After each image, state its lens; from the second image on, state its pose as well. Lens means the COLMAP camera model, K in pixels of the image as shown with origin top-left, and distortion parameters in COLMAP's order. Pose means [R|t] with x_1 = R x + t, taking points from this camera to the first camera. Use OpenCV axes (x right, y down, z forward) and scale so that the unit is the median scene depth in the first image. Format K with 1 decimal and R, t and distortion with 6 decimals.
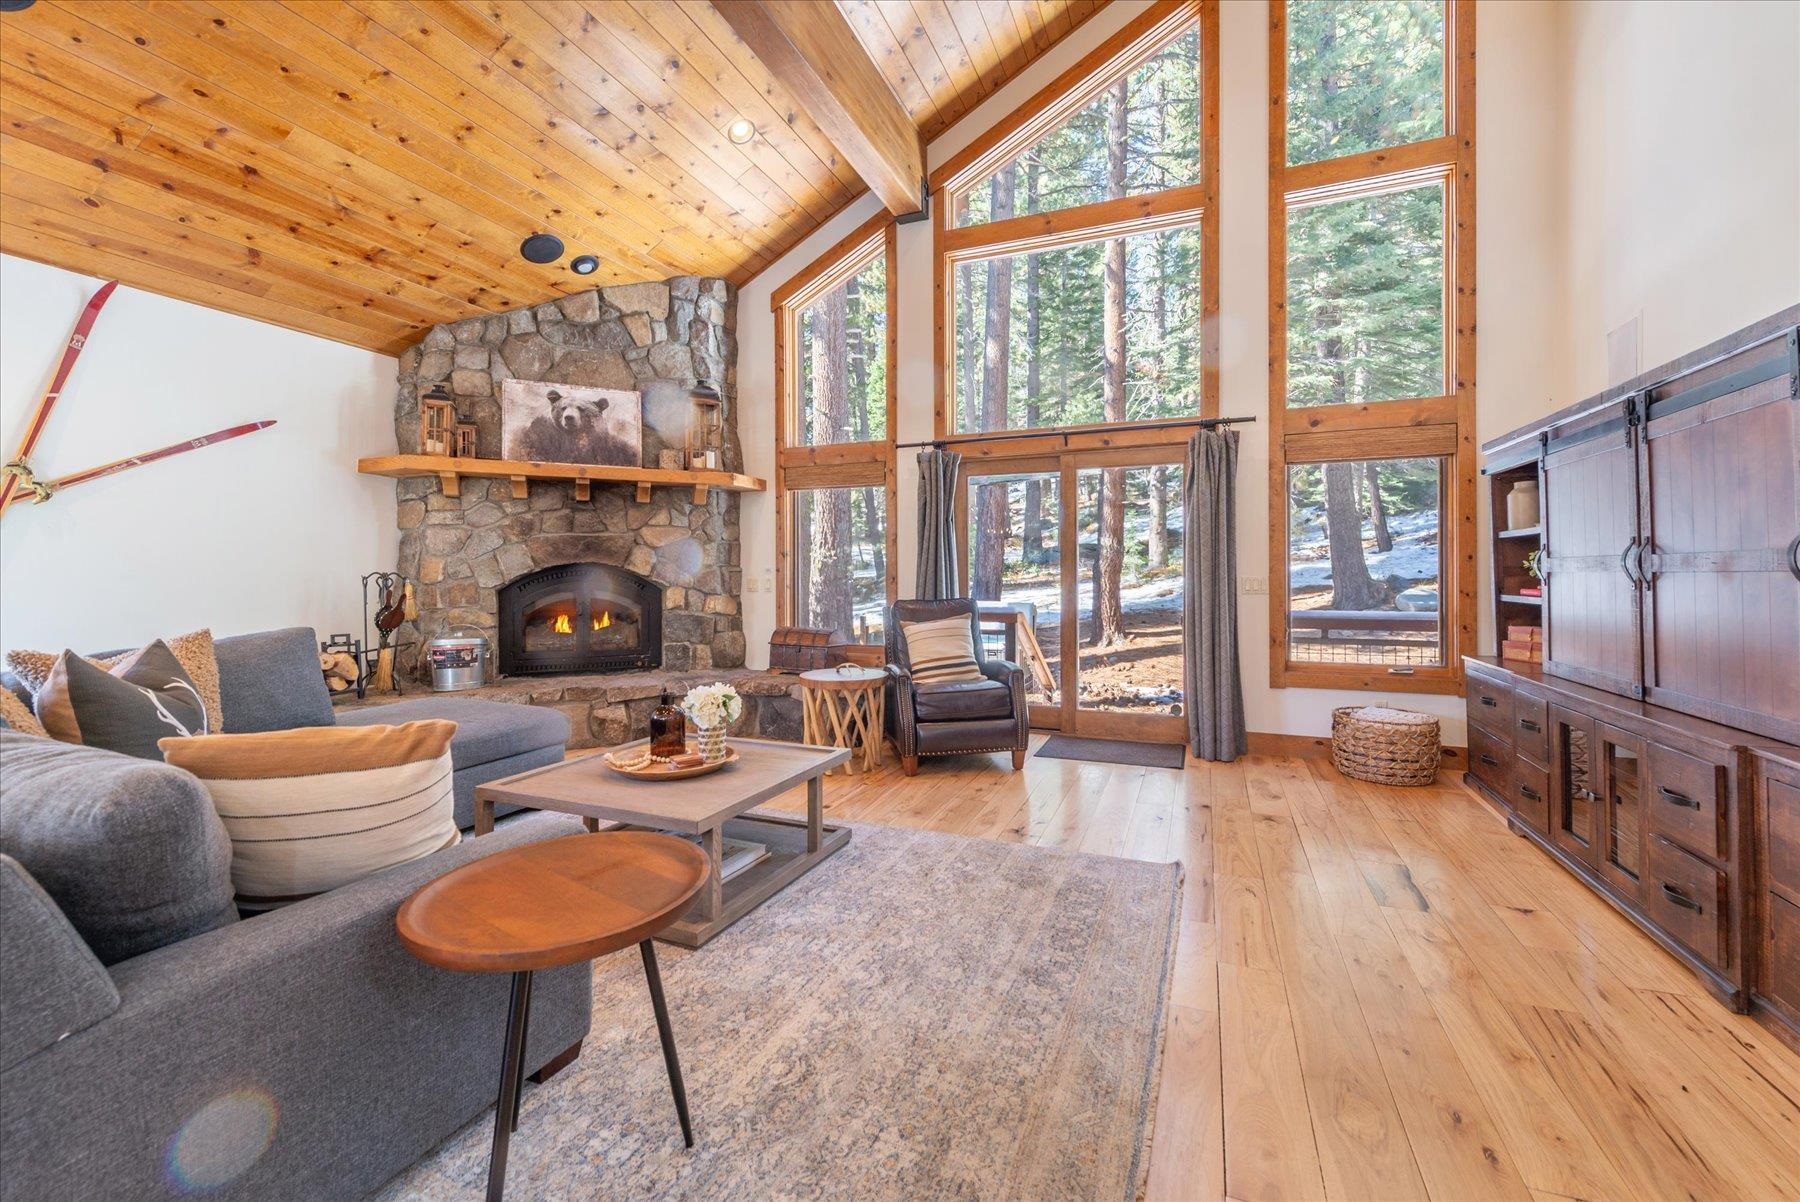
lens RADIAL K [[713.3, 0, 907.7], [0, 713.3, 583.2], [0, 0, 1]] dist [0.003613, -0.000717]
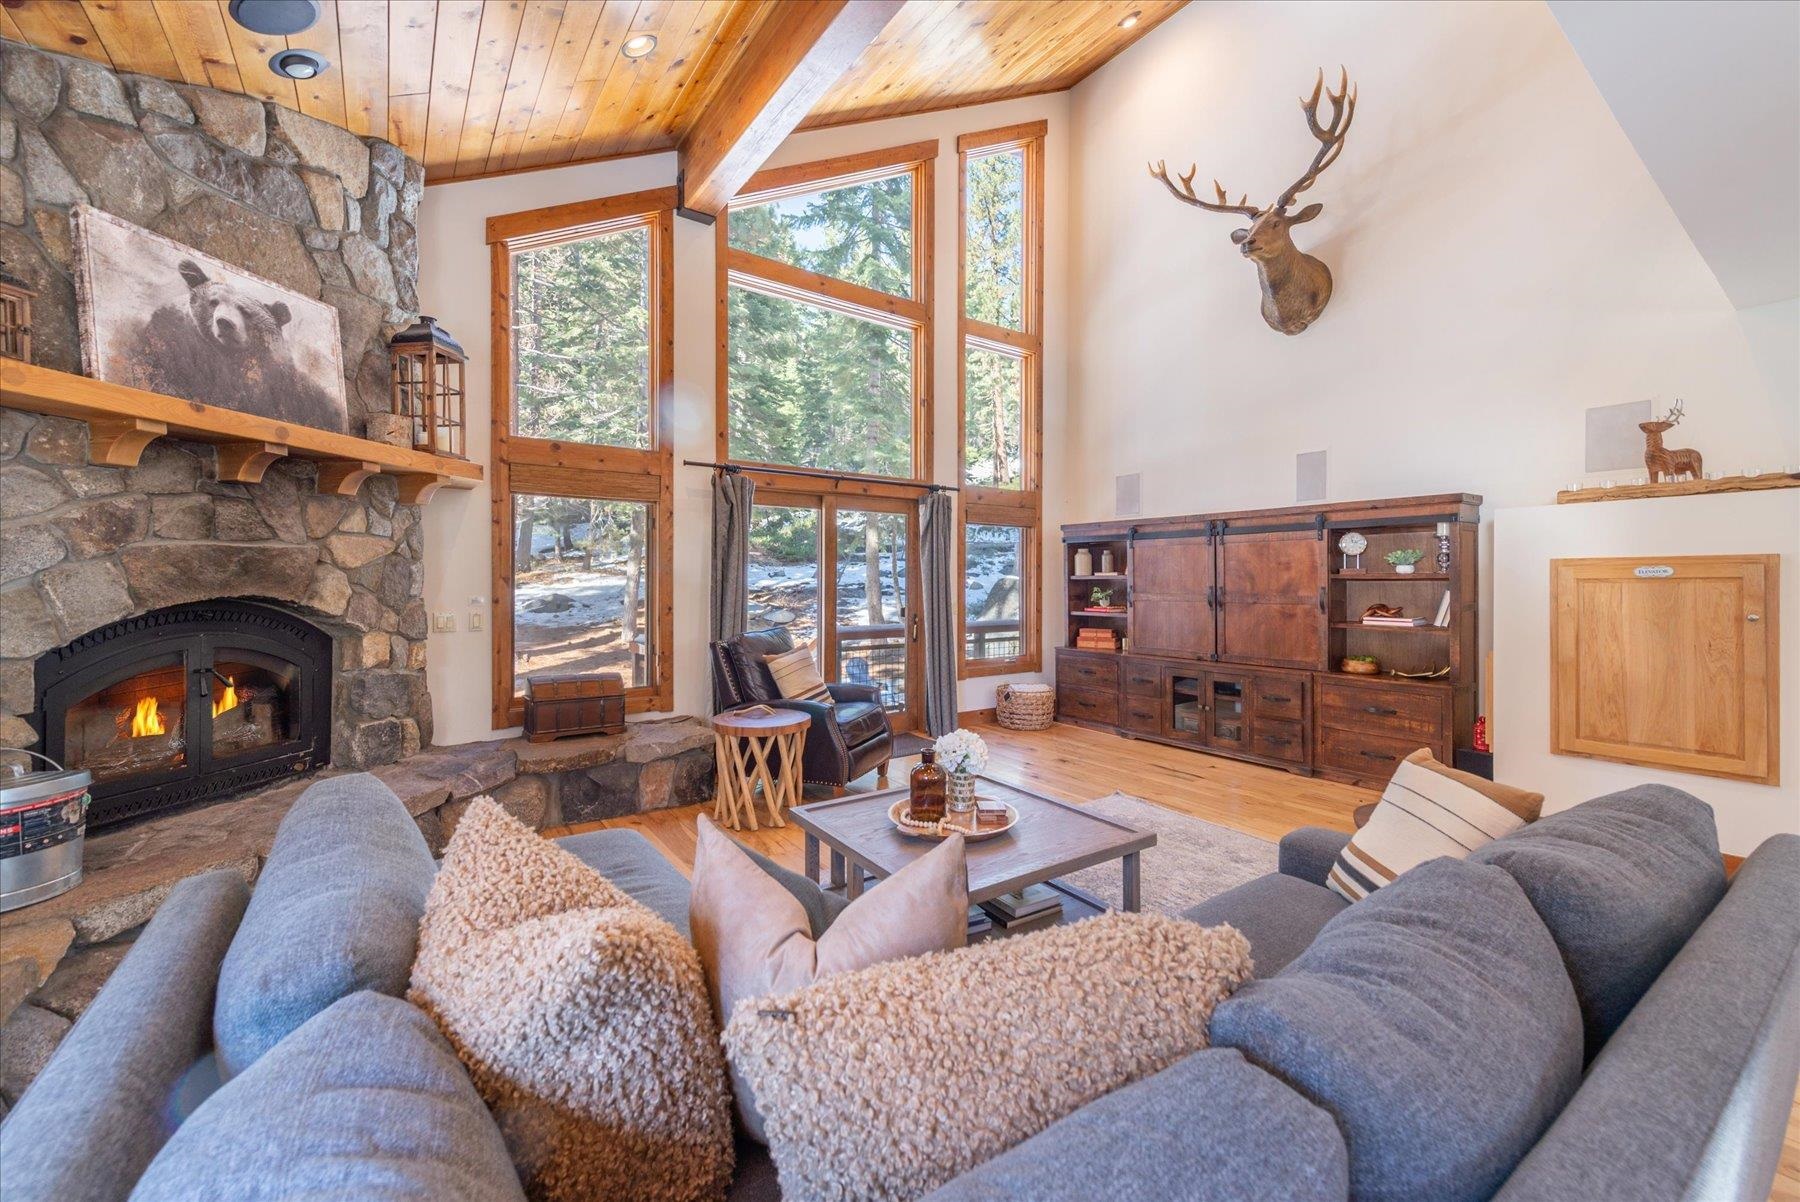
lens RADIAL K [[713.3, 0, 884.4], [0, 713.3, 591.4], [0, 0, 1]] dist [0.003613, -0.000717]
pose [[0.552650, -0.007272, 0.833381, -0.642449], [0.006842, 0.999968, 0.004188, -0.032146], [-0.833385, 0.003387, 0.552682, 0.299750]]
